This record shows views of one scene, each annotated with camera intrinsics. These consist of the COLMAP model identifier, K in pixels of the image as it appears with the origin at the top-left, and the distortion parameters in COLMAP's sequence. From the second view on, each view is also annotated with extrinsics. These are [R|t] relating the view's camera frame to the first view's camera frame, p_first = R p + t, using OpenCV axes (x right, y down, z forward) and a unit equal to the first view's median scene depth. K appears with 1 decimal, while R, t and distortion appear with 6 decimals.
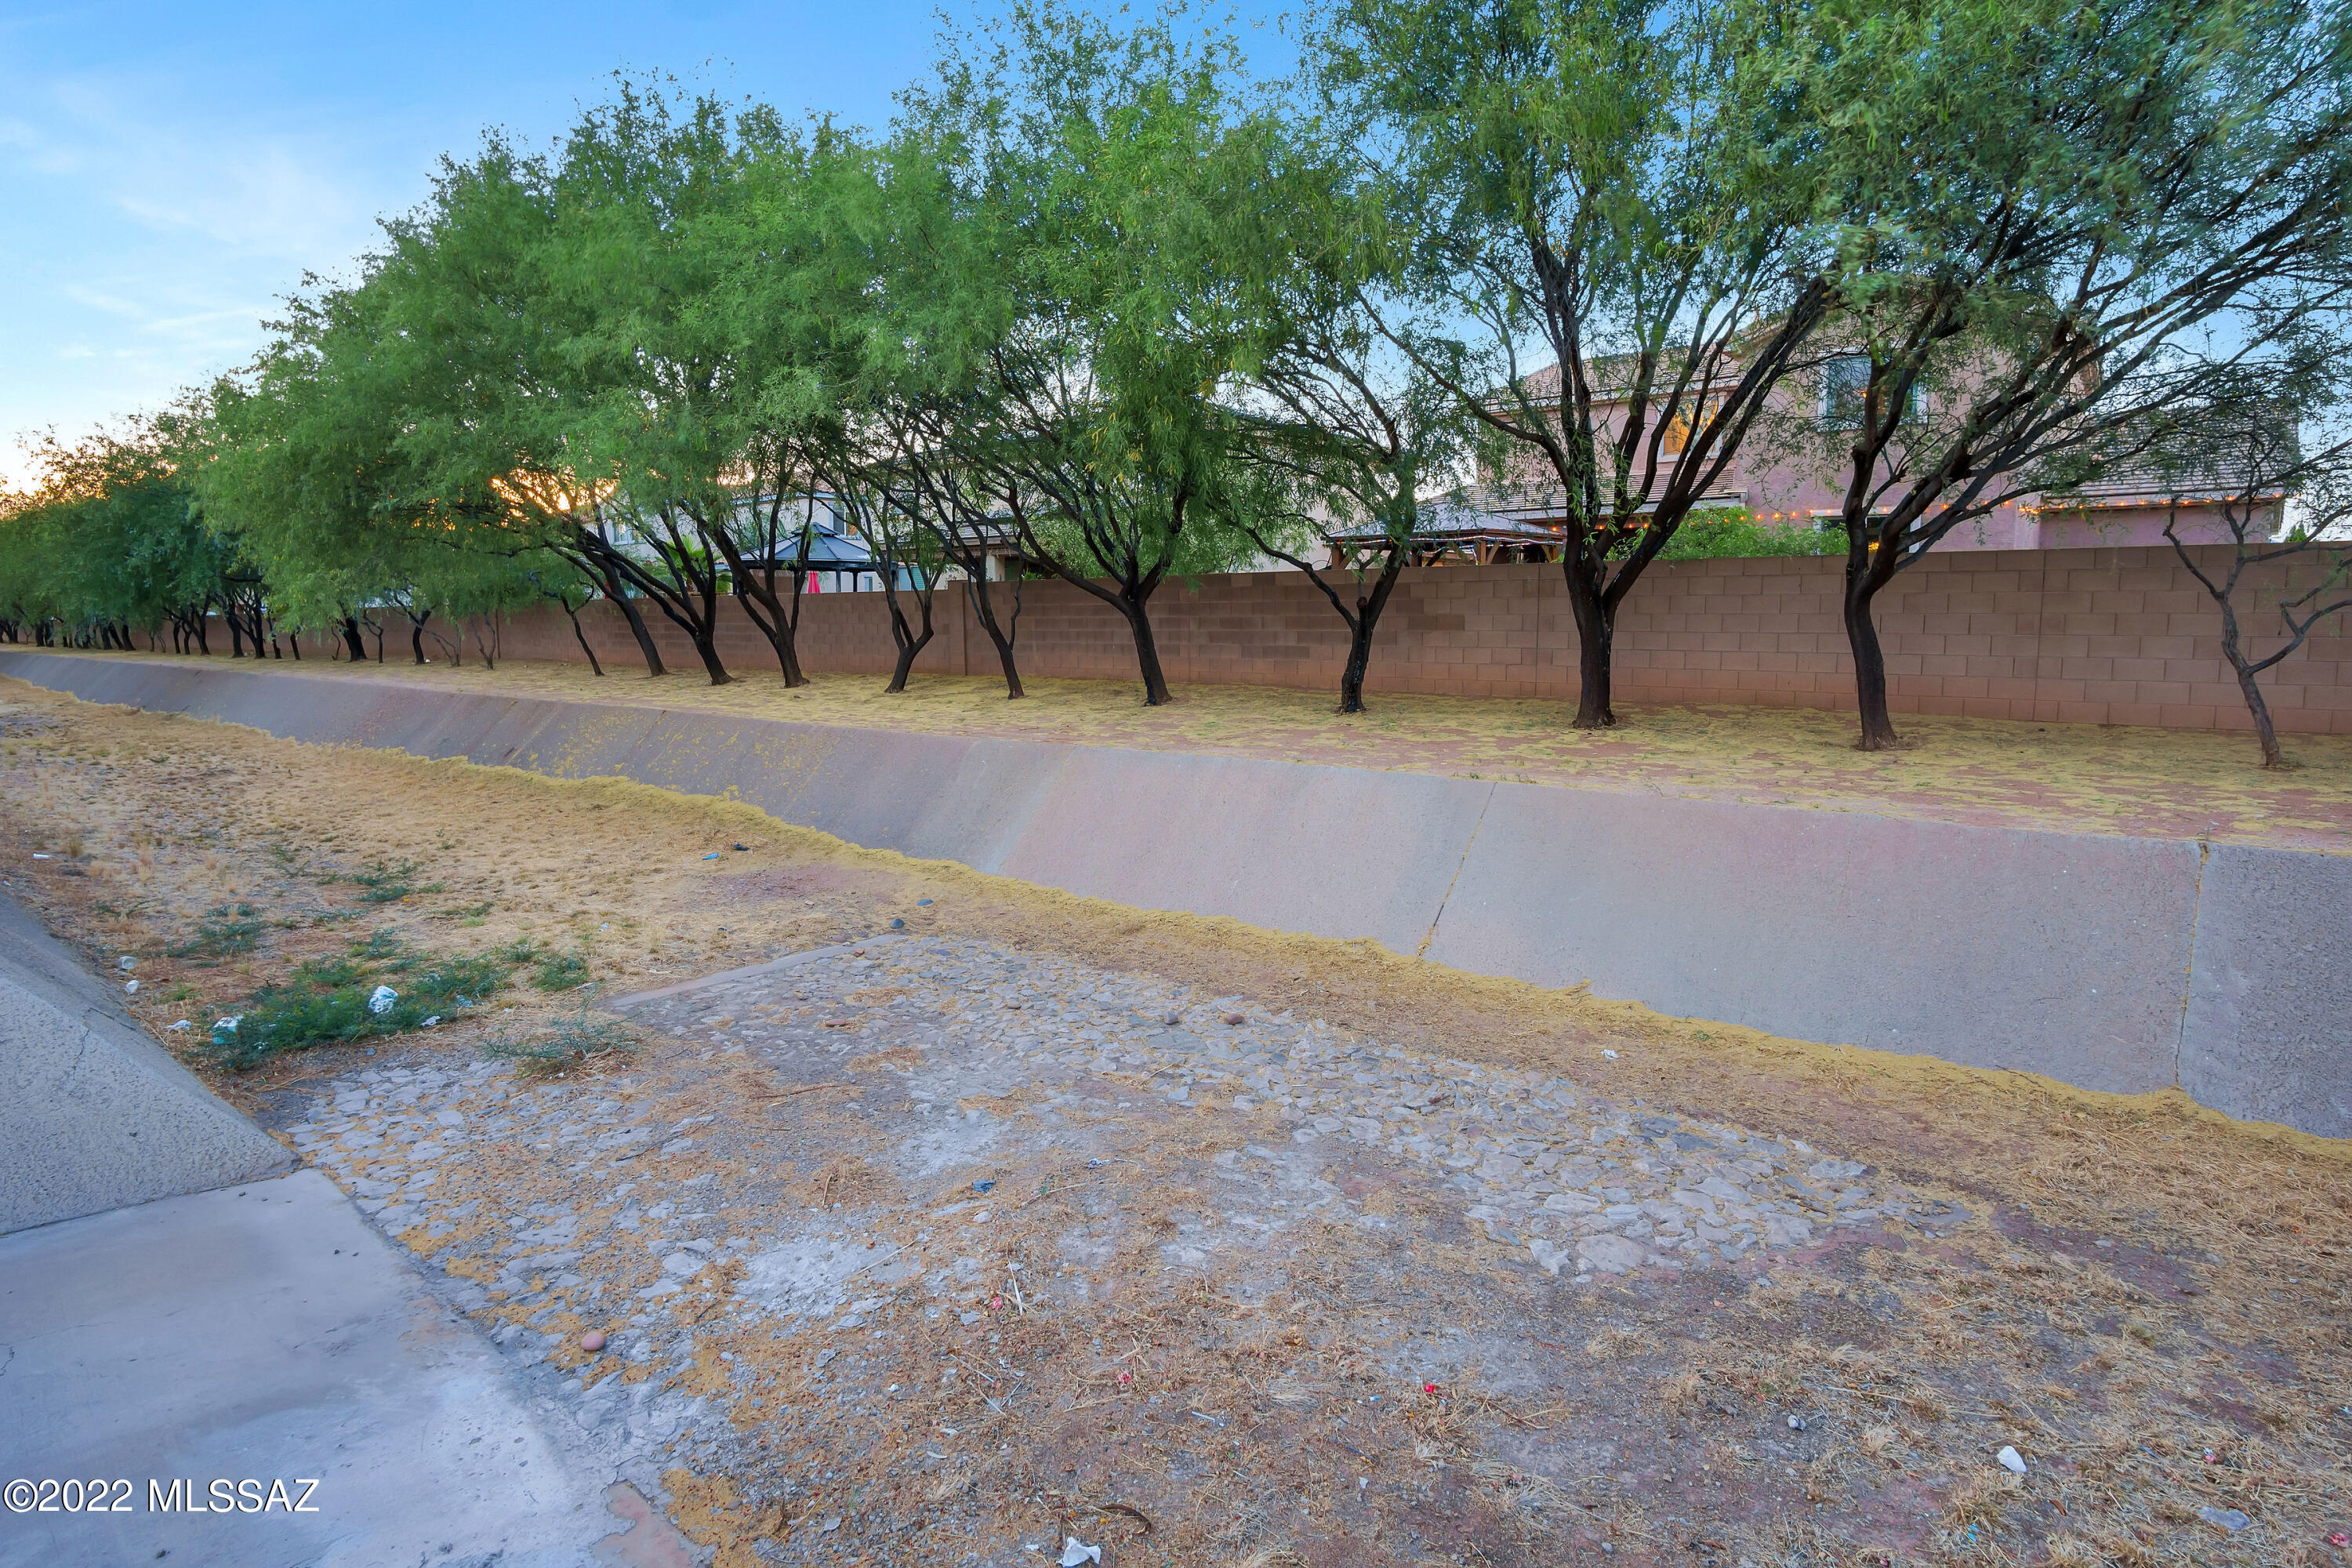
lens RADIAL K [[1300.8, 0, 1169.8], [0, 1300.8, 807.8], [0, 0, 1]] dist [-0.028321, 0.001926]
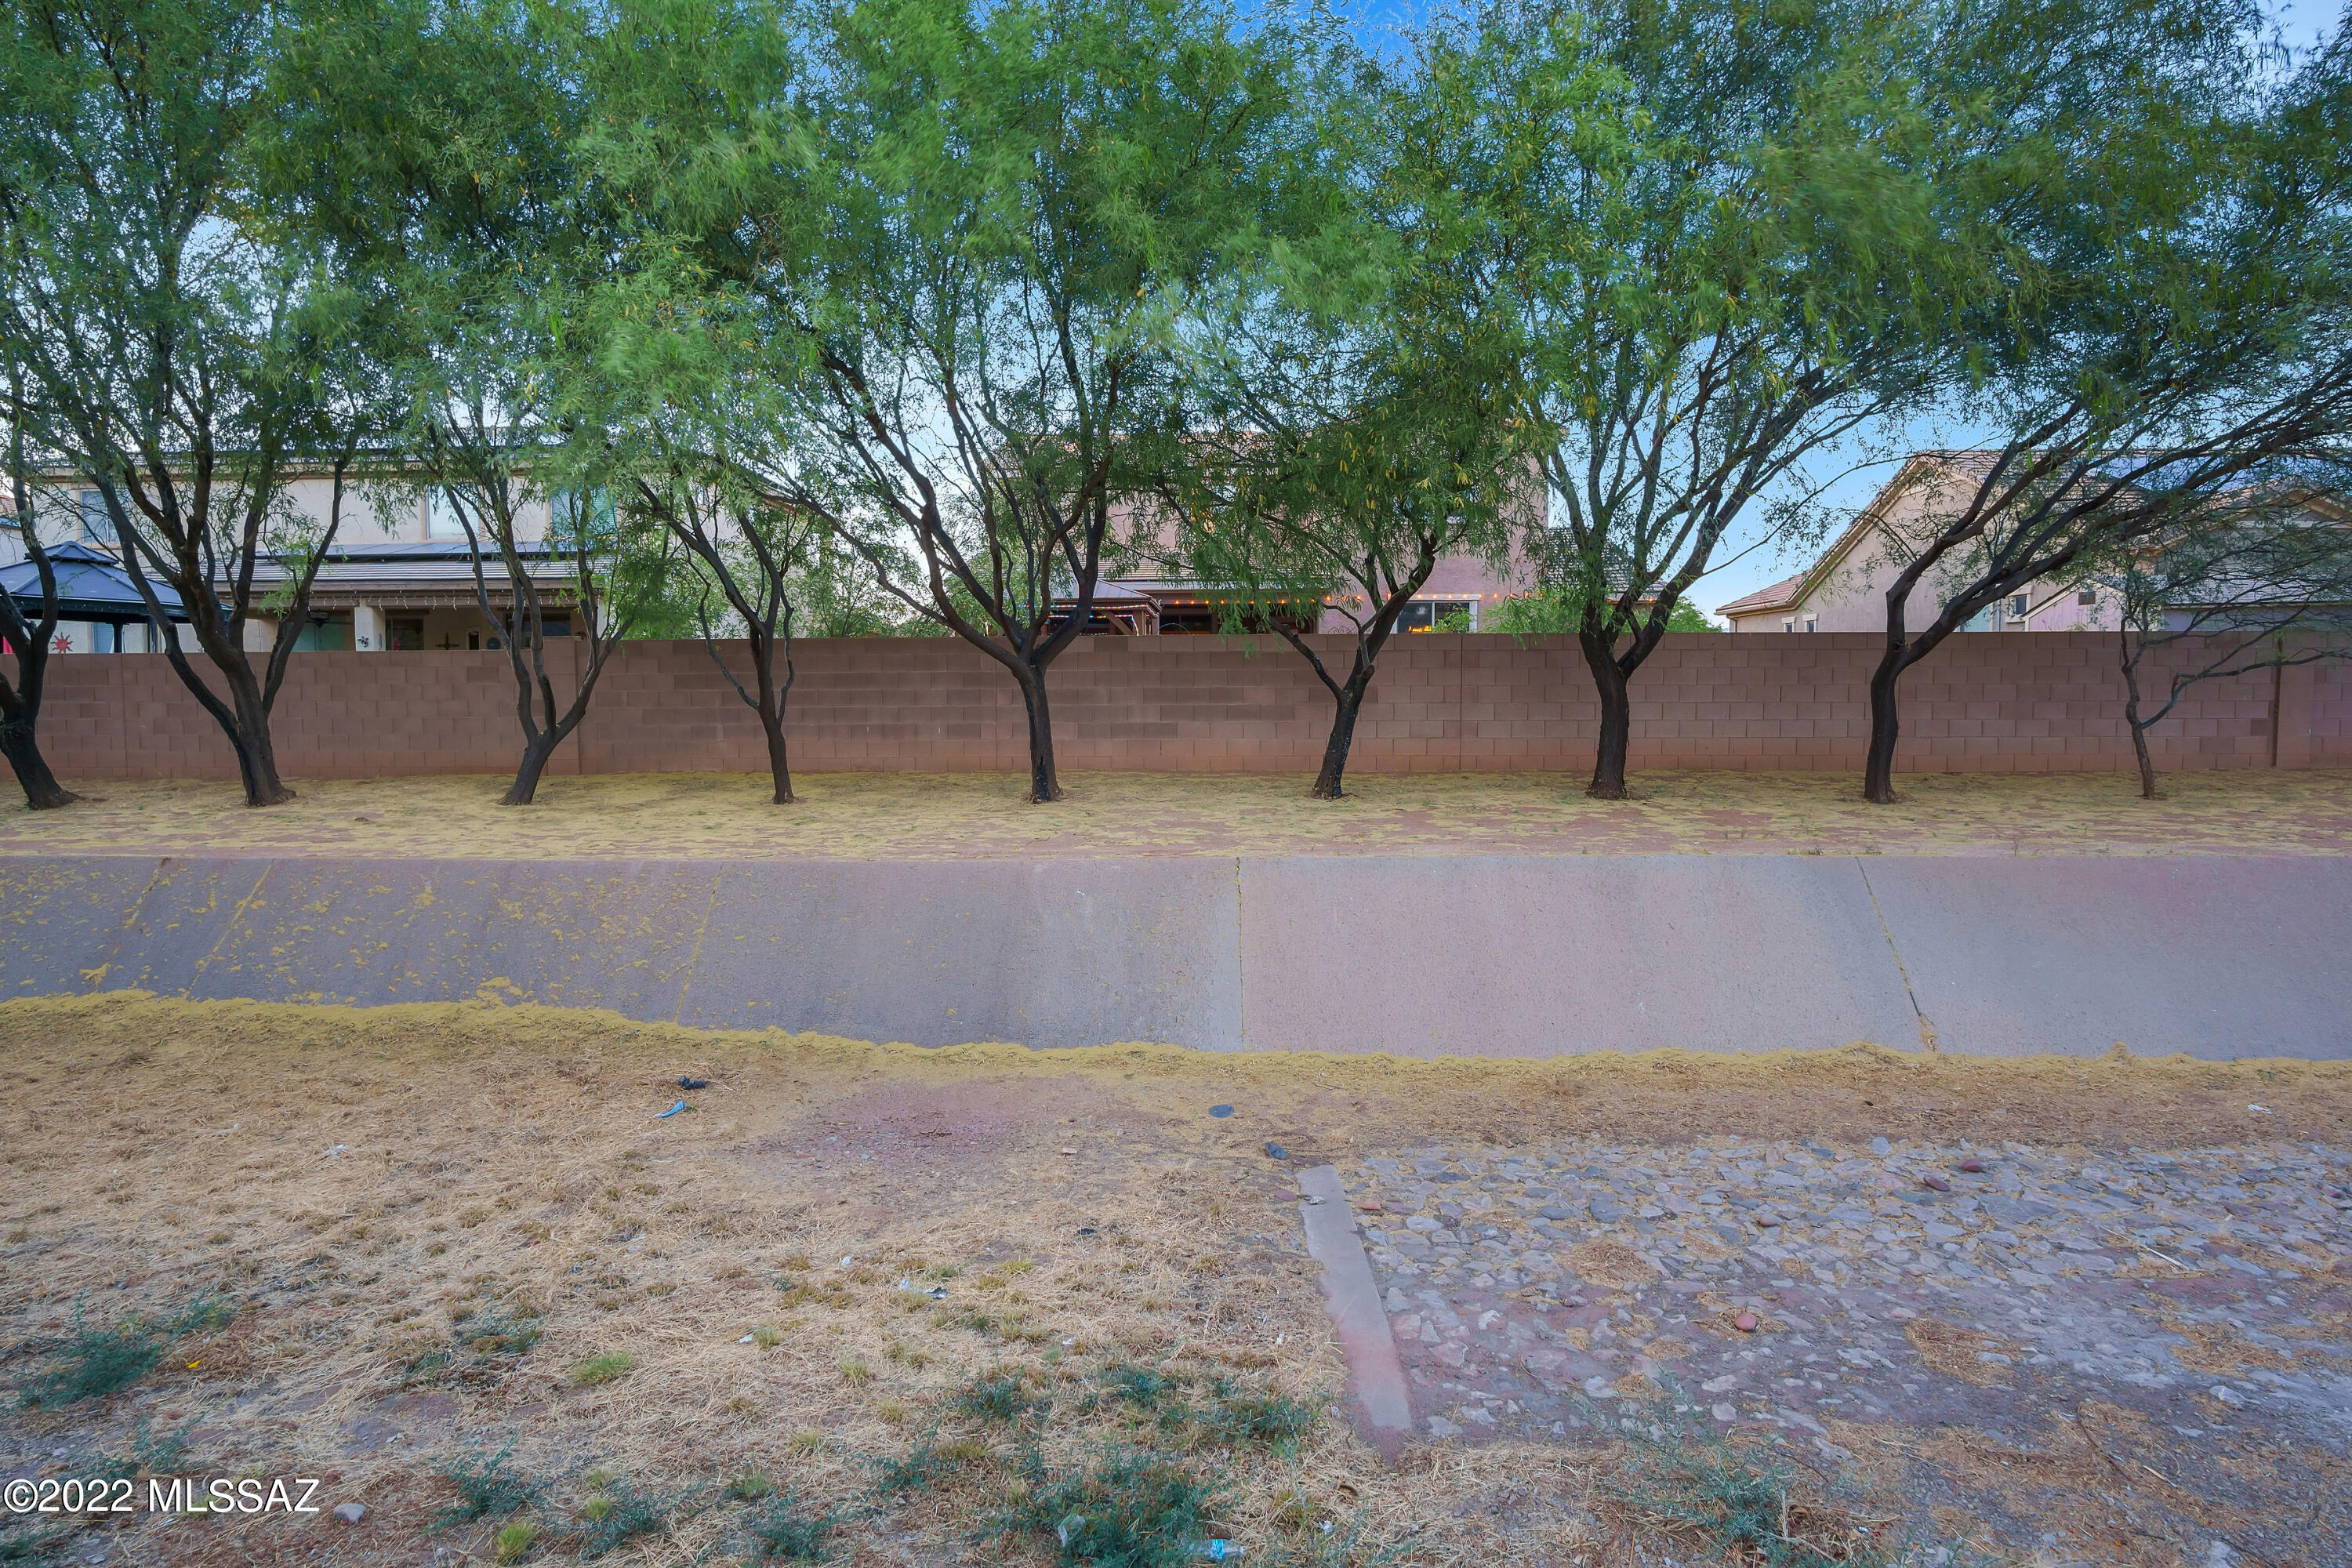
lens RADIAL K [[1300.8, 0, 1169.8], [0, 1300.8, 807.8], [0, 0, 1]] dist [-0.028321, 0.001926]
pose [[0.772121, -0.058670, 0.632761, -0.514230], [0.092280, 0.995526, -0.020298, -0.058934], [-0.628739, 0.074064, 0.774081, 0.391097]]
